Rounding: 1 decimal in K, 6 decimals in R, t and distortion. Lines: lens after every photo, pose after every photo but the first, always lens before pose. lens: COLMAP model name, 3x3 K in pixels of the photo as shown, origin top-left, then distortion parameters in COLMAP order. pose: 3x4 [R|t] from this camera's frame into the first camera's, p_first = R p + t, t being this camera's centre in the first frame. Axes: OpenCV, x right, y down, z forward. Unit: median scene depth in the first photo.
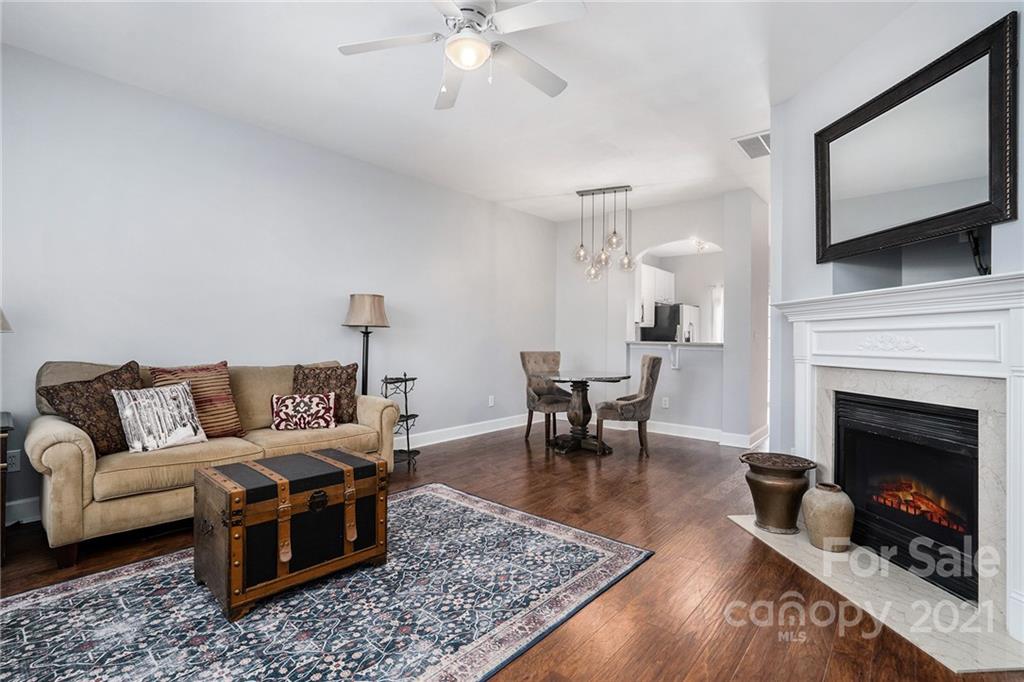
lens RADIAL K [[478.4, 0, 516.2], [0, 478.4, 338.3], [0, 0, 1]] dist [-0.059221, 0.015578]
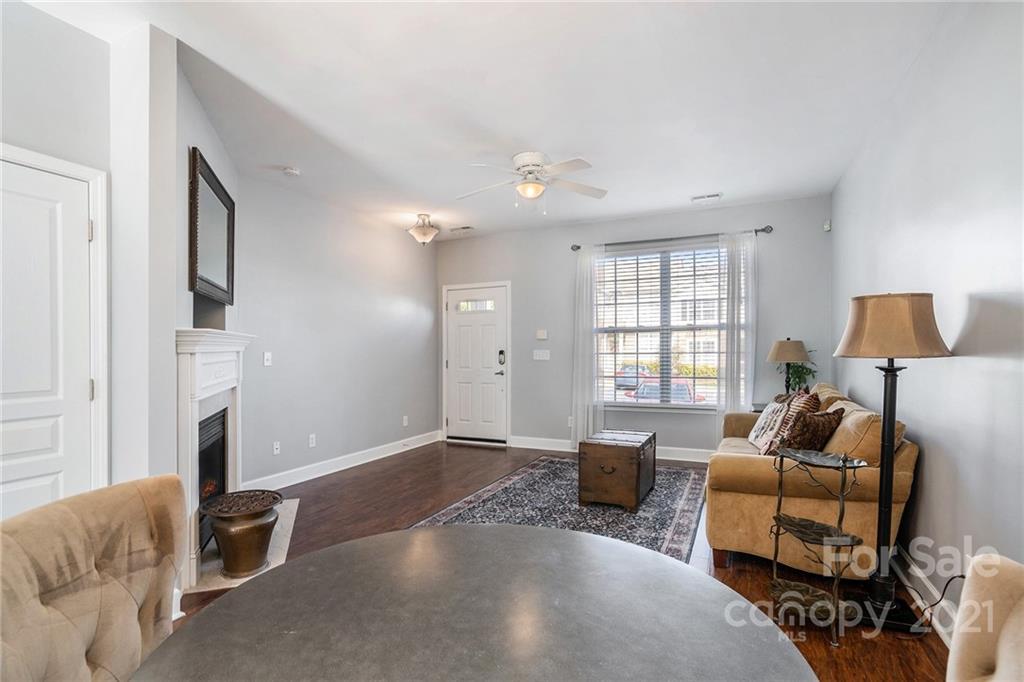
lens RADIAL K [[464.2, 0, 514.3], [0, 464.2, 356.4], [0, 0, 1]] dist [-0.063197, -0.000181]
pose [[-0.965842, 0.011310, -0.258886, 0.236205], [0.008724, 0.999900, 0.011135, -0.028618], [0.258986, 0.008497, -0.965844, 1.756838]]
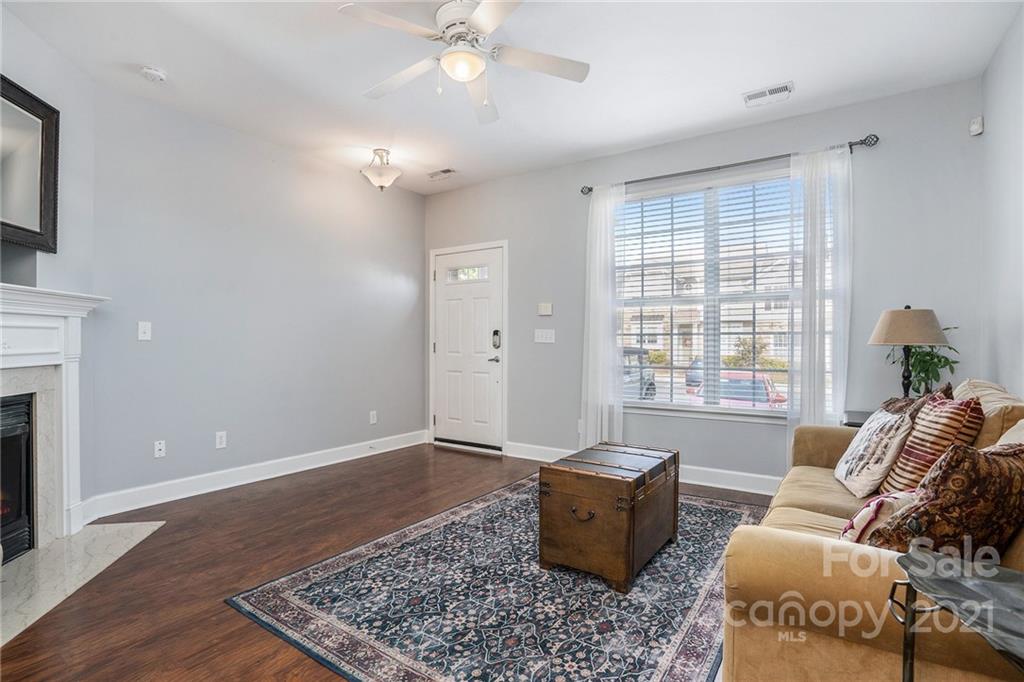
lens RADIAL K [[478.4, 0, 516.2], [0, 478.4, 338.3], [0, 0, 1]] dist [-0.059221, 0.015578]
pose [[-0.992763, -0.005529, -0.119962, -0.076876], [-0.004306, 0.999936, -0.010454, 0.007717], [0.120012, -0.009861, -0.992723, 1.431120]]
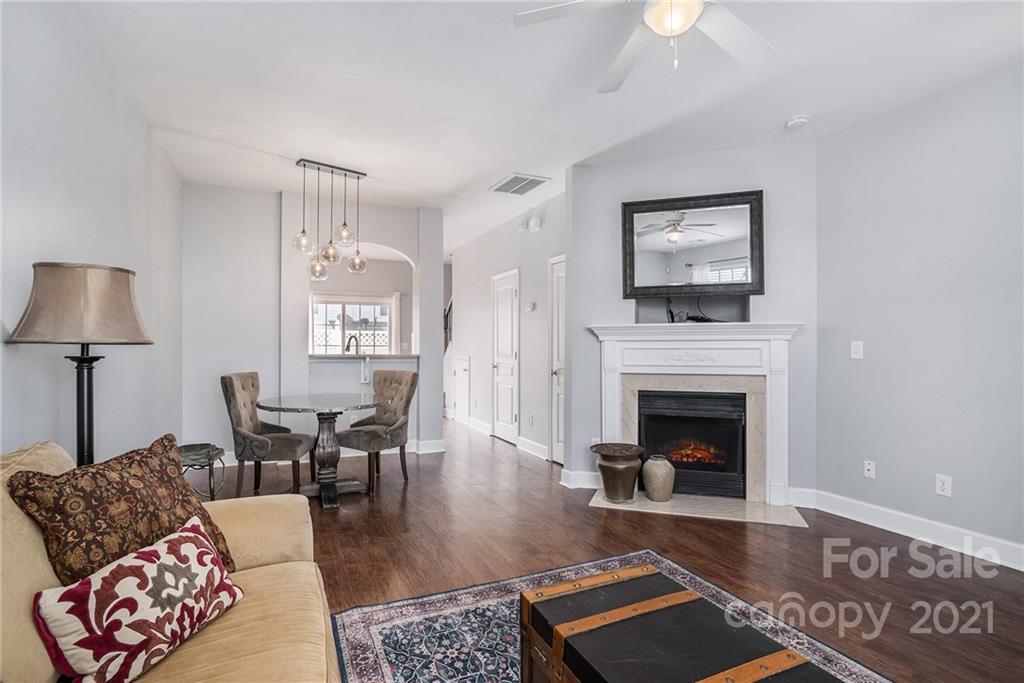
lens RADIAL K [[480.4, 0, 480.7], [0, 480.4, 343.1], [0, 0, 1]] dist [0.001100, 0.000164]
pose [[0.433559, -0.009825, 0.901072, -0.704684], [-0.000476, 0.999938, 0.011132, -0.039531], [-0.901125, -0.005256, 0.433527, 0.666634]]
